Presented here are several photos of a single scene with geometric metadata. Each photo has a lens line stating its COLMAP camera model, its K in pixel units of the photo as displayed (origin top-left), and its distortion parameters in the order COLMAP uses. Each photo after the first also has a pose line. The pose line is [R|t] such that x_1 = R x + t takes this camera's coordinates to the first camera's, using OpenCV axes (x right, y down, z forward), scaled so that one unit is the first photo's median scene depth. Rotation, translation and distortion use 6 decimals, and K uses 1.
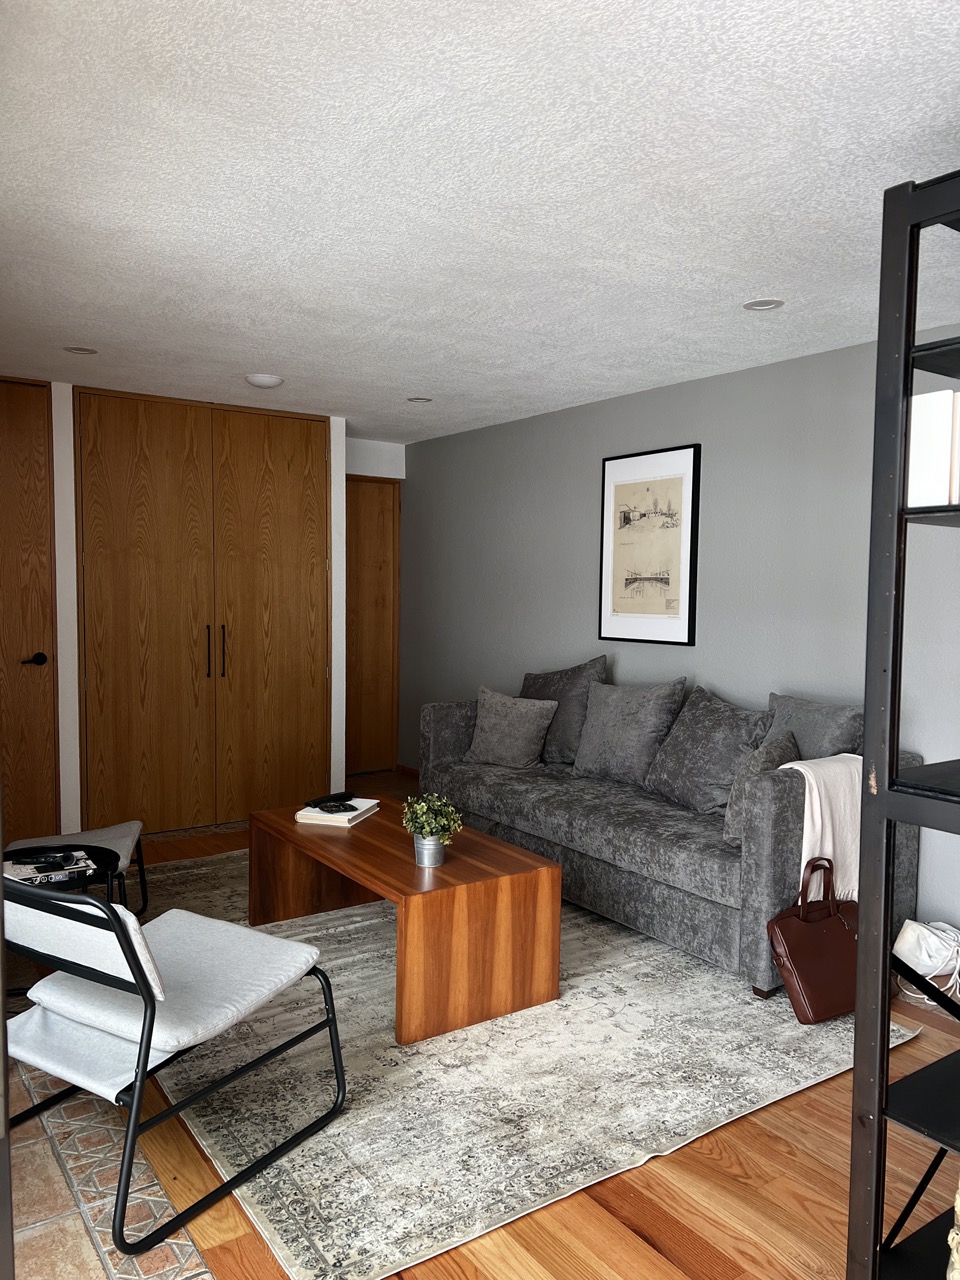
lens RADIAL K [[953.0, 0, 482.5], [0, 953.0, 647.2], [0, 0, 1]] dist [0.083109, -0.117105]
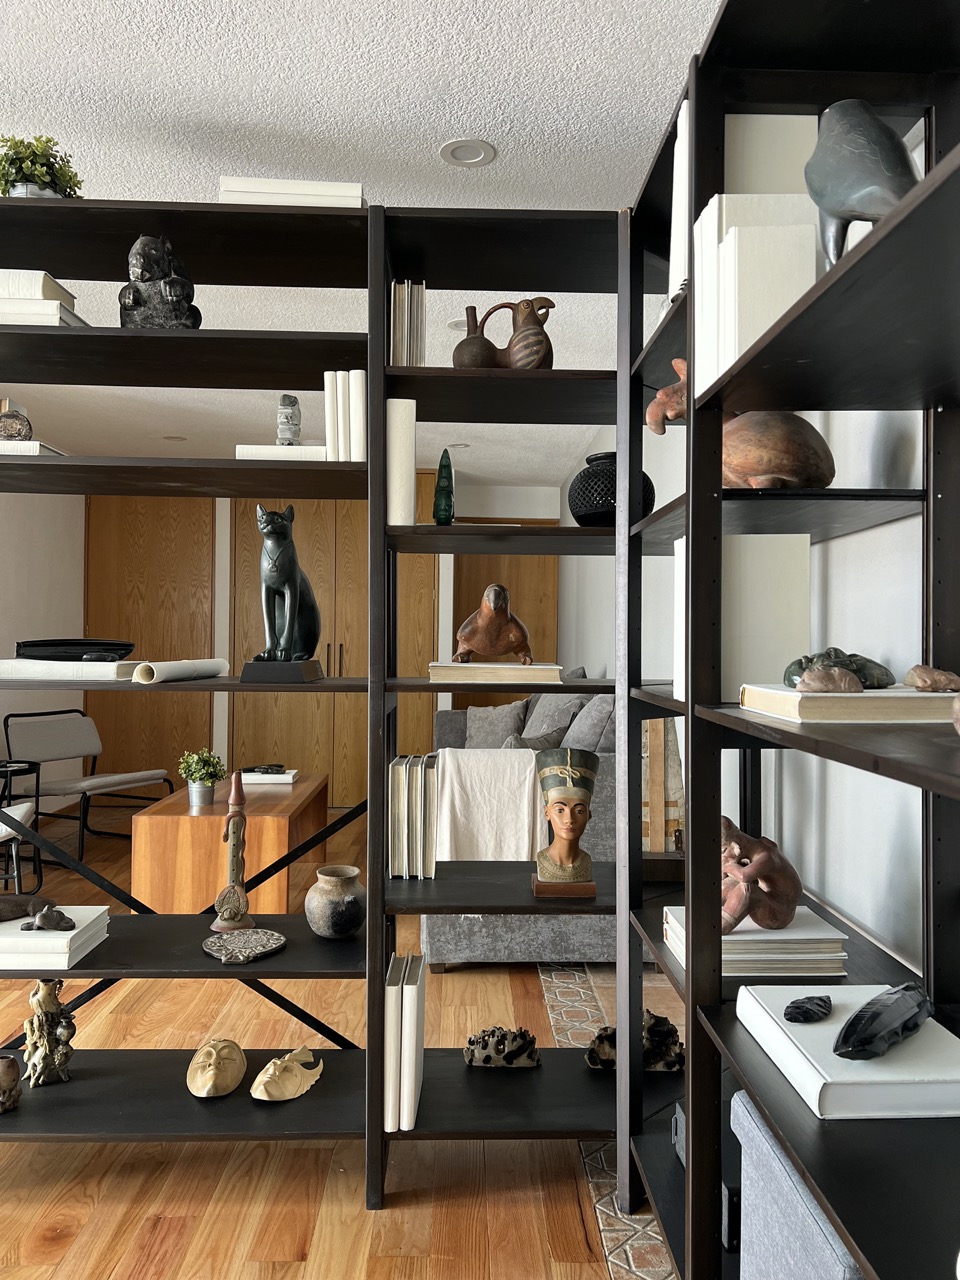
lens RADIAL K [[953.0, 0, 482.5], [0, 953.0, 647.2], [0, 0, 1]] dist [0.083109, -0.117105]
pose [[0.839486, 0.001790, -0.543379, 0.580353], [-0.039342, 0.997570, -0.057494, 0.047275], [0.541956, 0.069643, 0.837516, 0.073514]]
